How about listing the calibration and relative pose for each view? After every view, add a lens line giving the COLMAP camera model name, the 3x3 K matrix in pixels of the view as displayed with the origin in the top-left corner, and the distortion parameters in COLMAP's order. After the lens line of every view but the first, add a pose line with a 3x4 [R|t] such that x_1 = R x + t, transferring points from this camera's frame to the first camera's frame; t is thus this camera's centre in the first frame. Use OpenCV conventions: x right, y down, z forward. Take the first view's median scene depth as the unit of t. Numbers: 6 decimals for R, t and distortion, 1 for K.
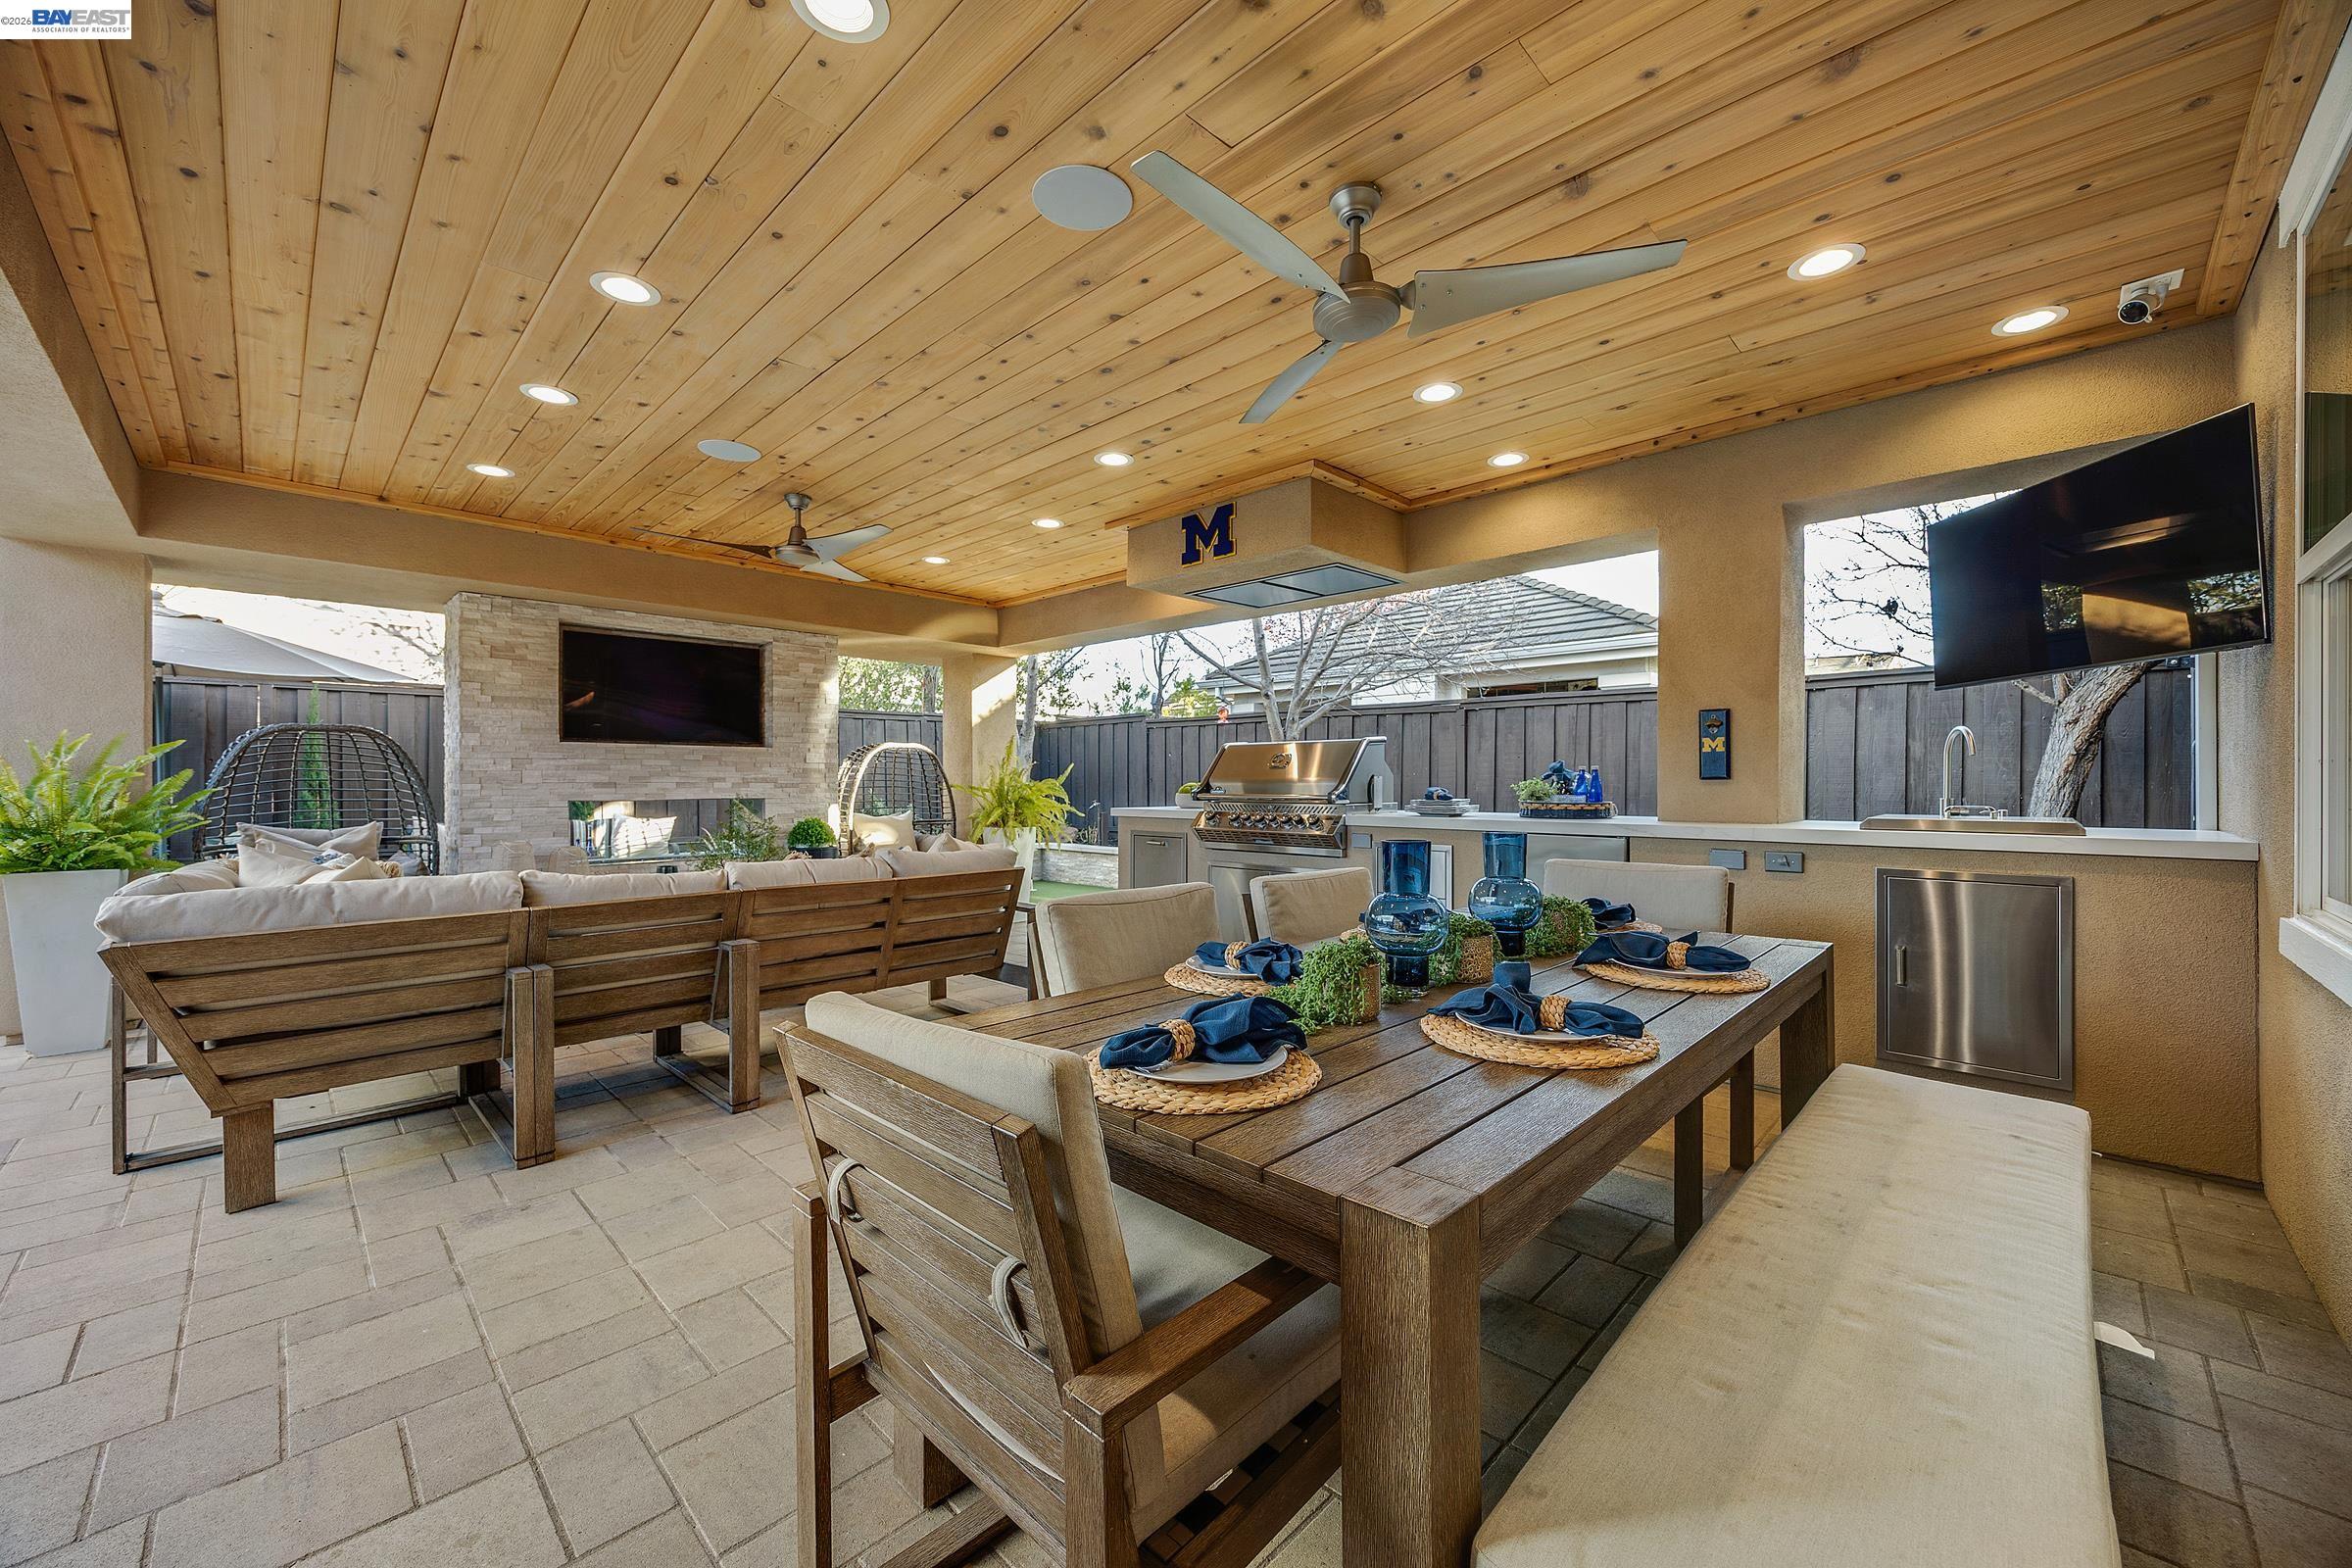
lens RADIAL K [[898.5, 0, 1180.4], [0, 898.5, 784.7], [0, 0, 1]] dist [-0.000318, 0.000007]
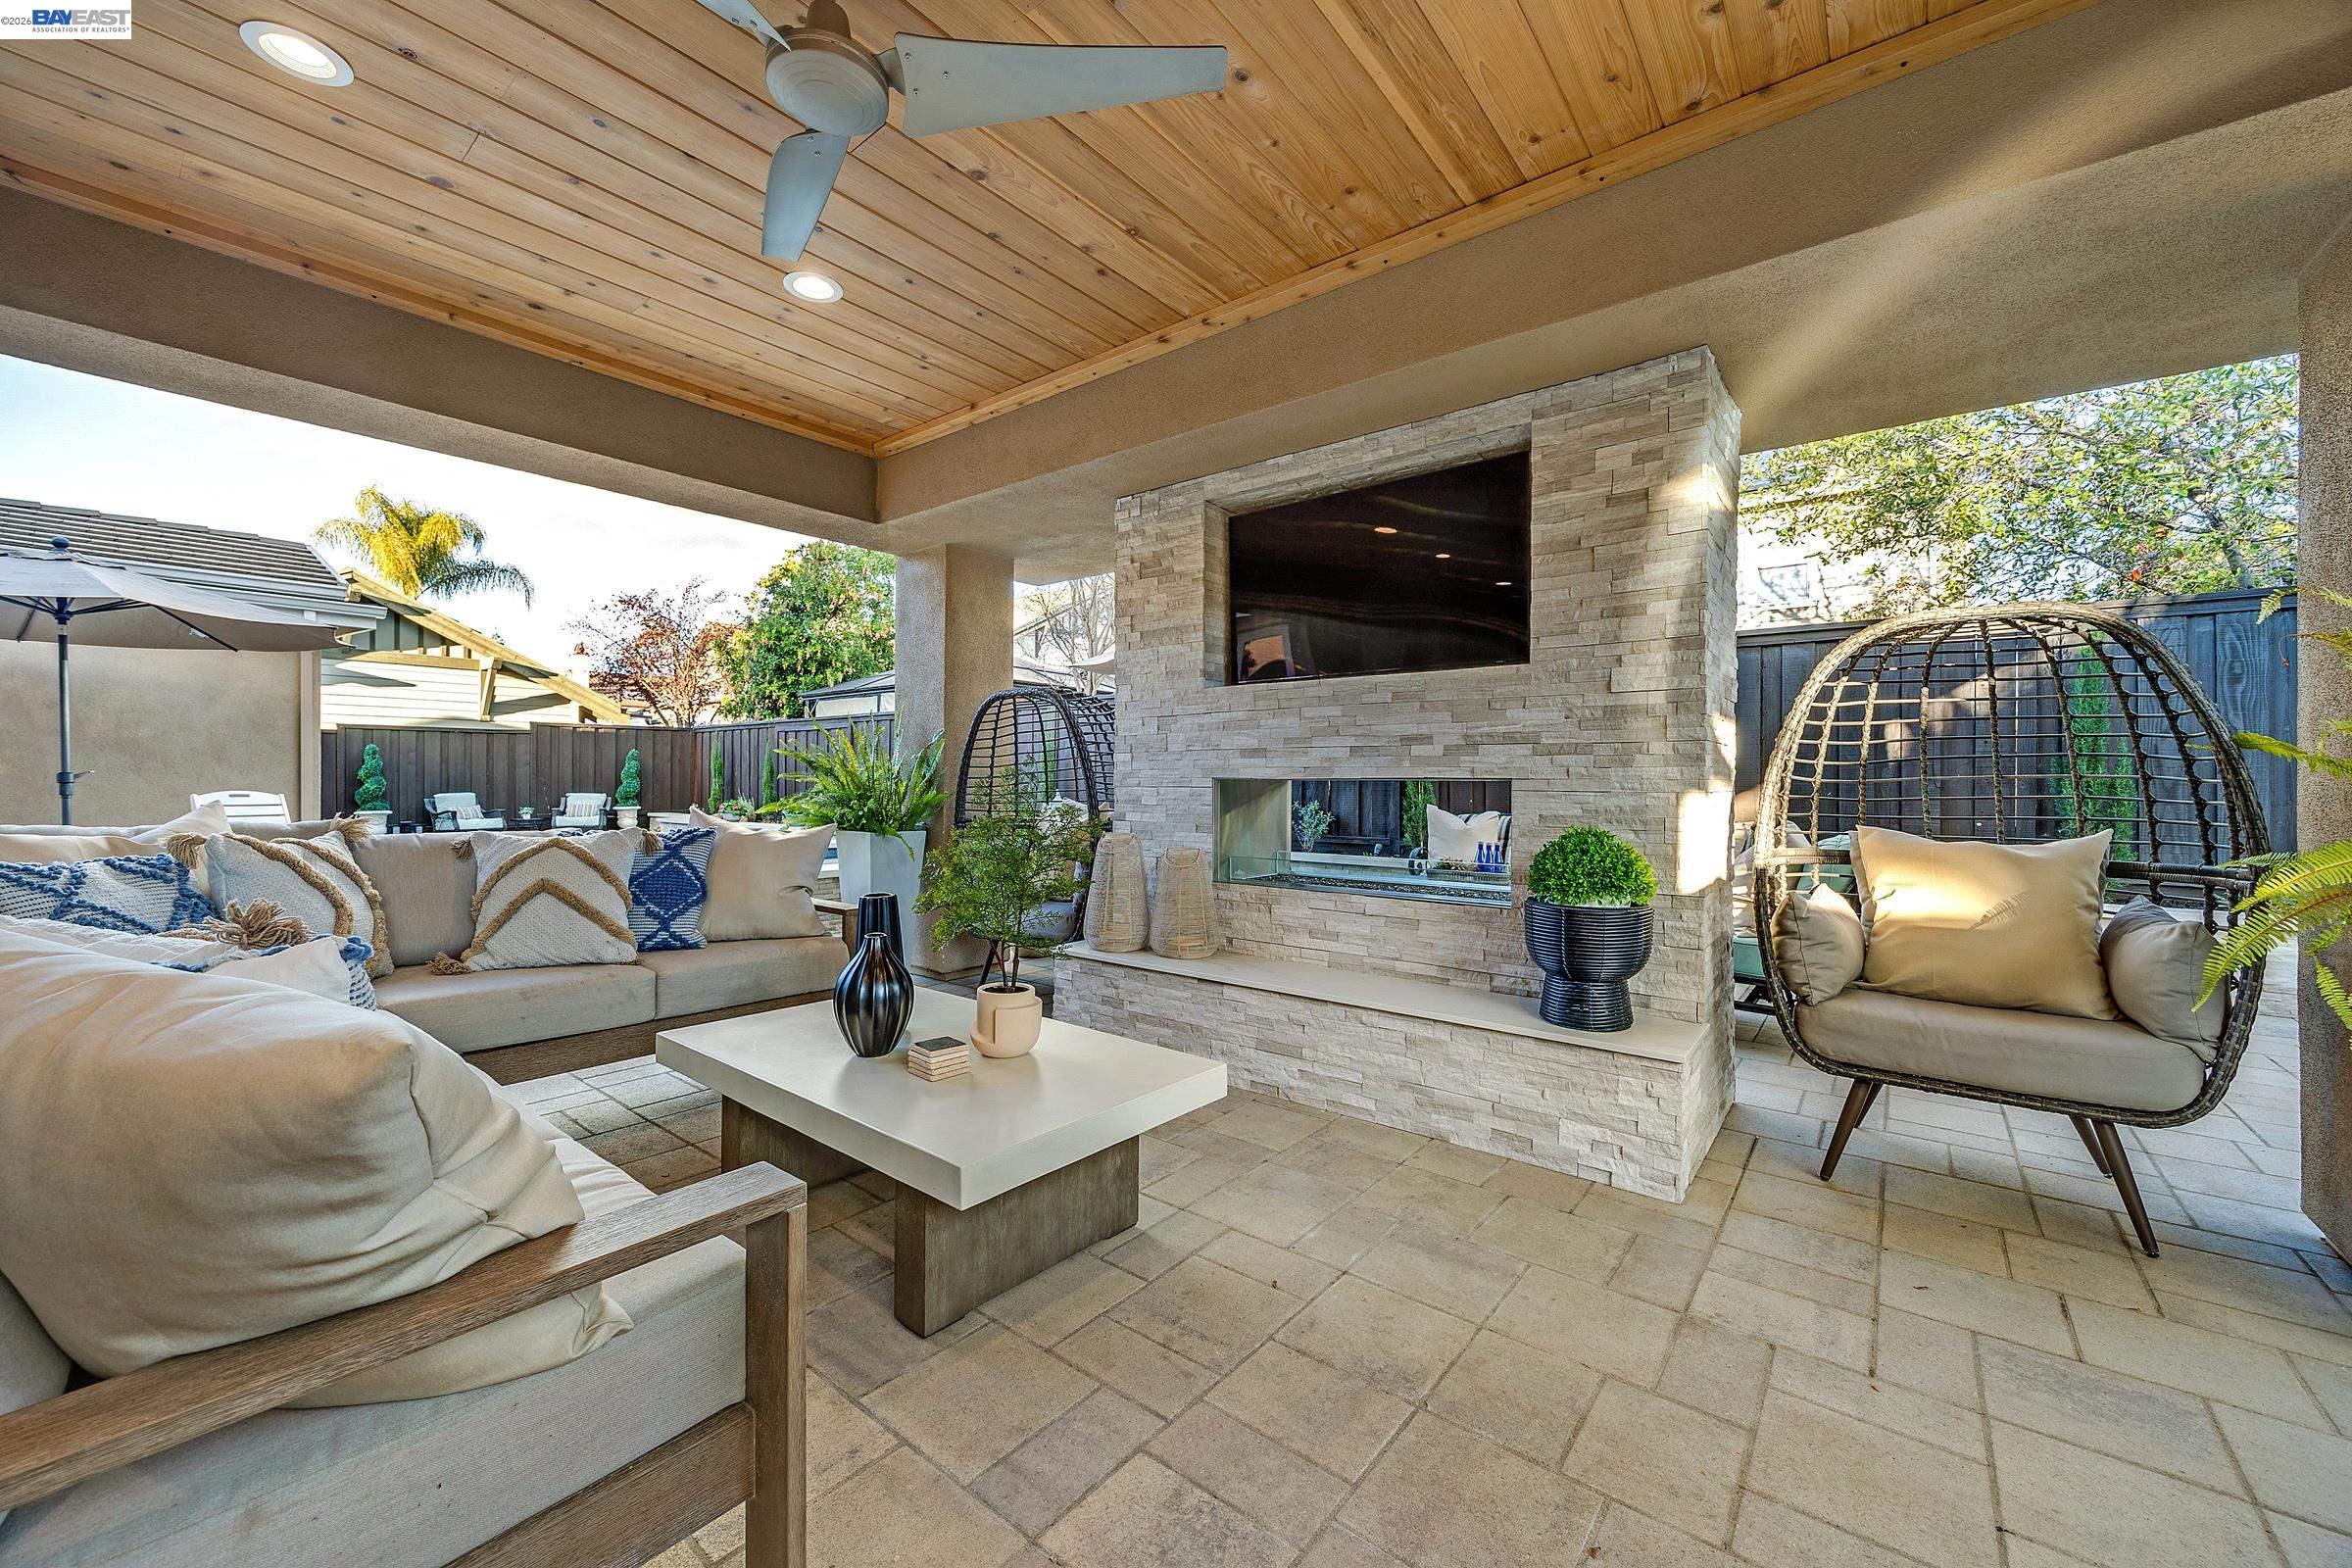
lens RADIAL K [[898.5, 0, 1180.4], [0, 898.5, 778.6], [0, 0, 1]] dist [-0.000318, 0.000007]
pose [[0.101019, 0.000616, -0.994884, -0.035204], [-0.004950, 0.999988, 0.000117, 0.016029], [0.994872, 0.004913, 0.101020, 0.796943]]
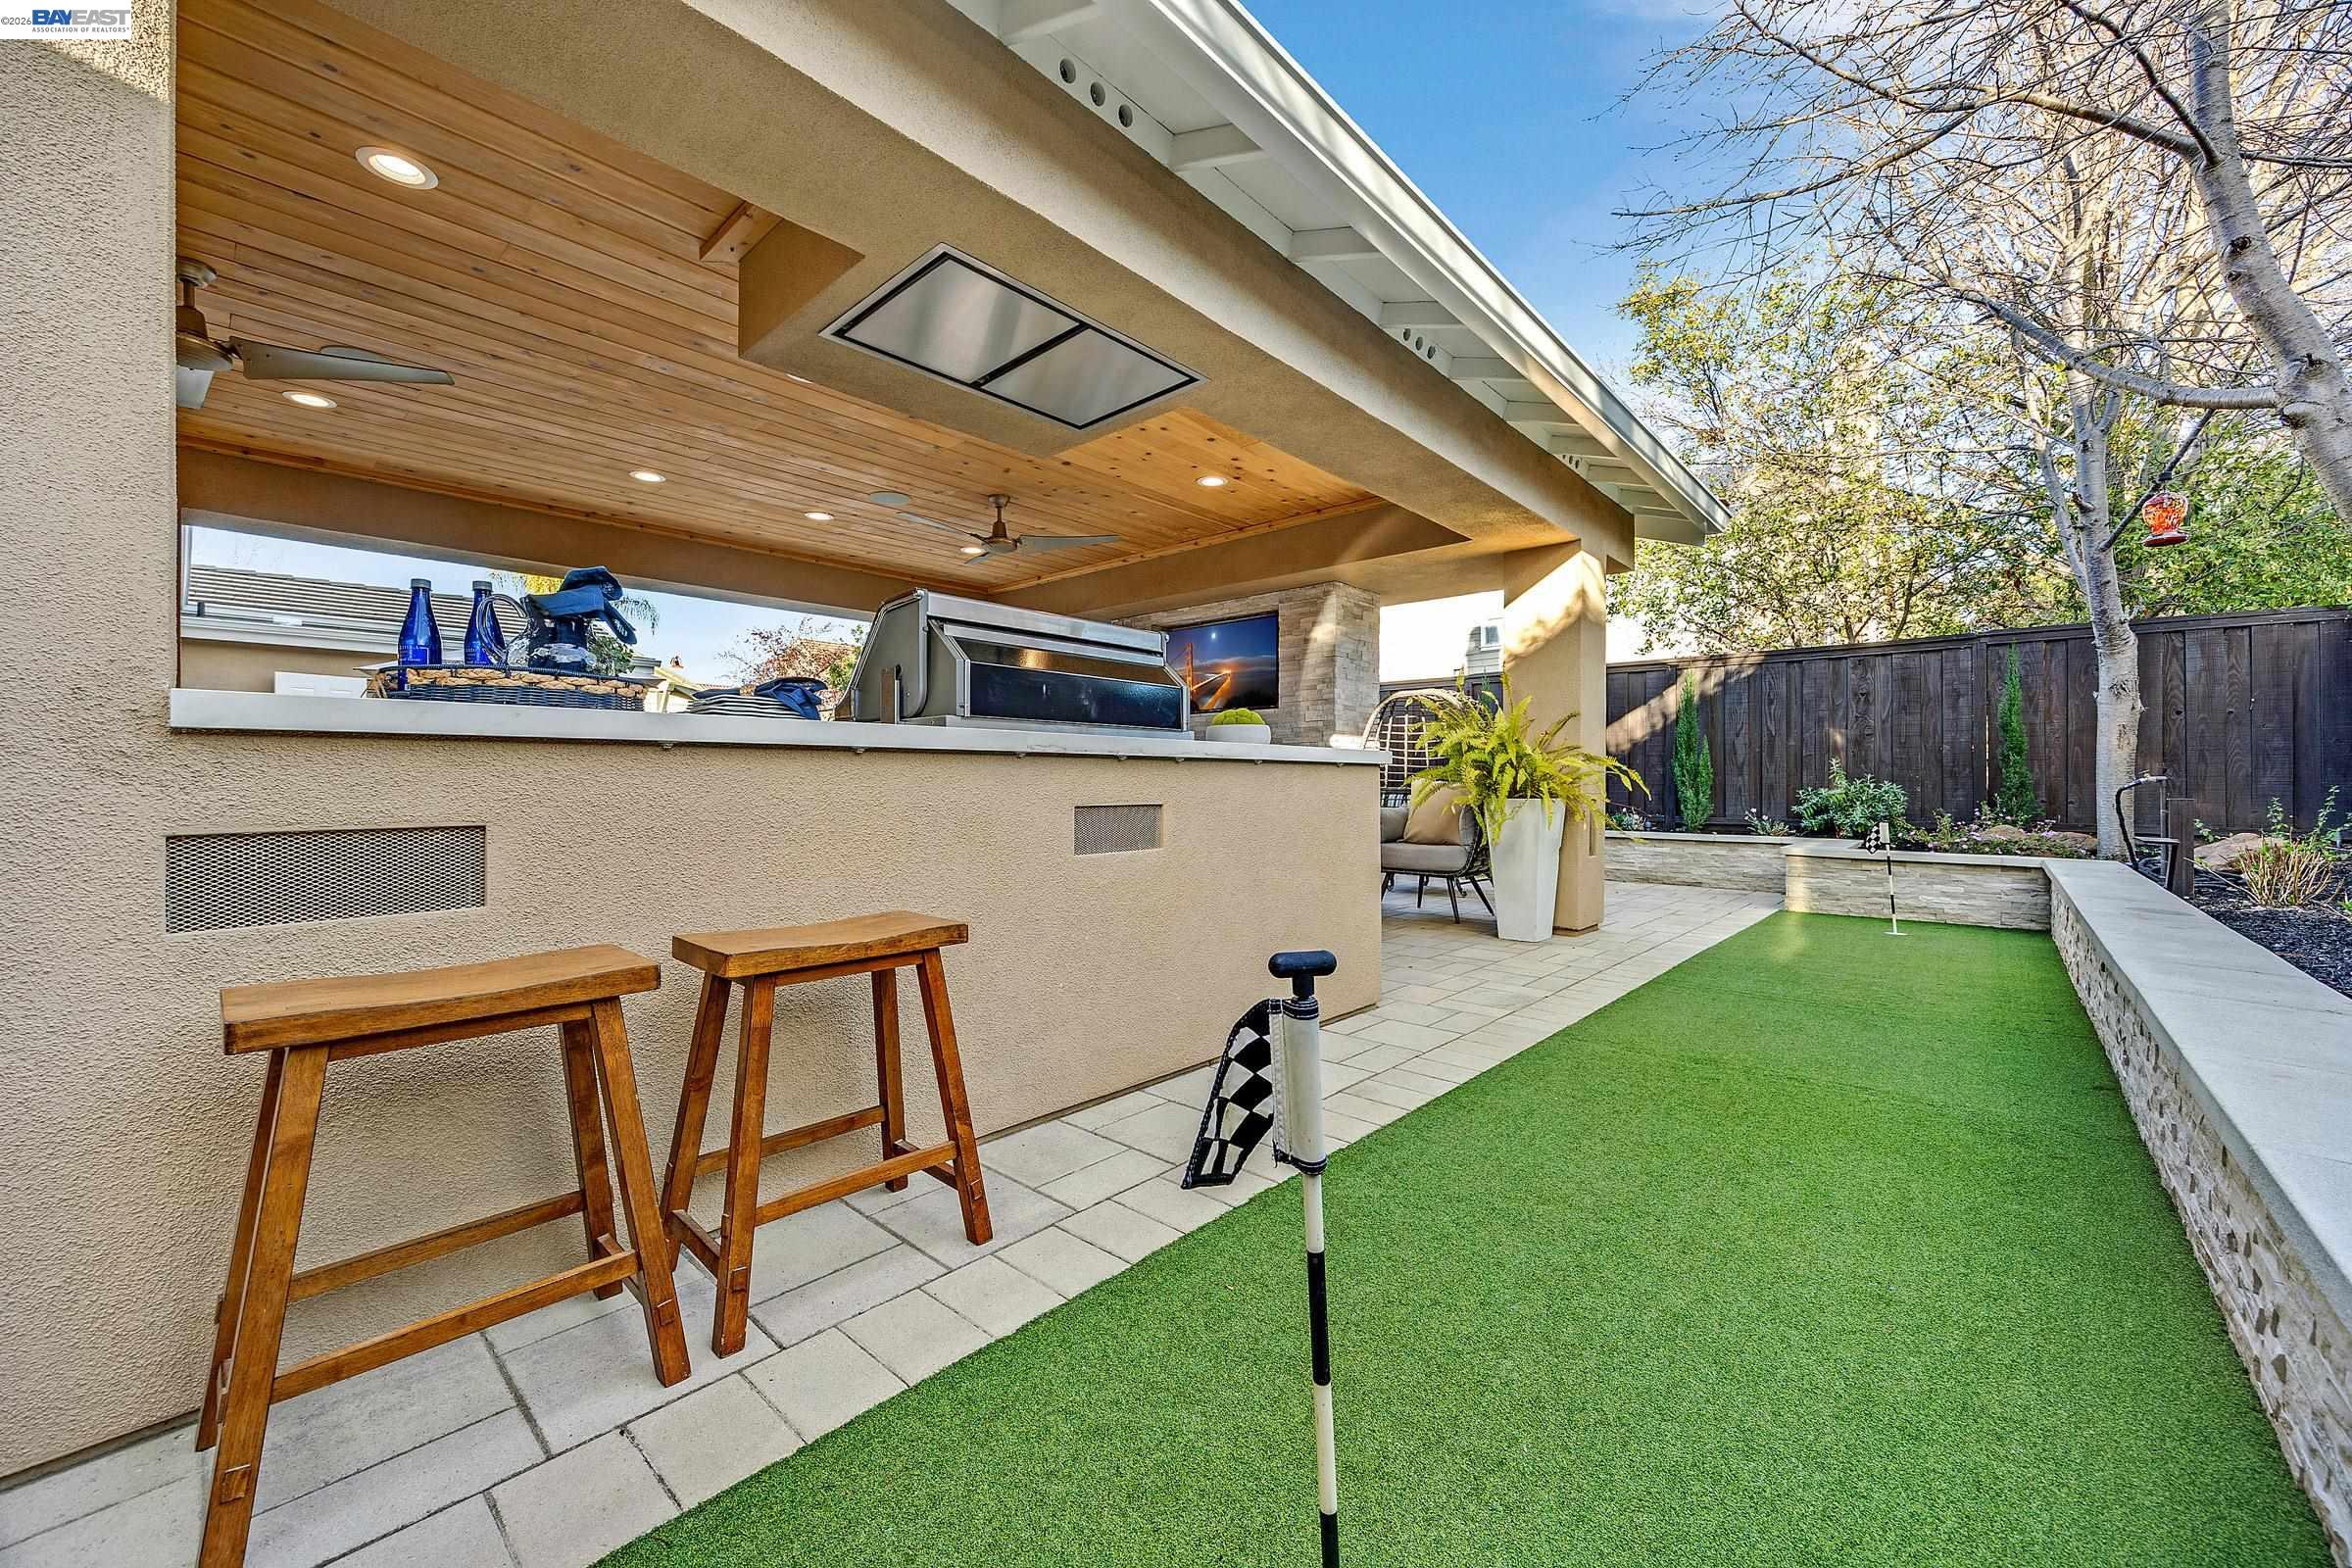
lens RADIAL K [[898.5, 0, 1177.1], [0, 898.5, 781.6], [0, 0, 1]] dist [-0.000318, 0.000007]
pose [[0.037022, 0.000490, -0.999314, 0.571984], [0.000829, 1.000000, 0.000521, 0.042242], [0.999314, -0.000848, 0.037021, 0.859765]]
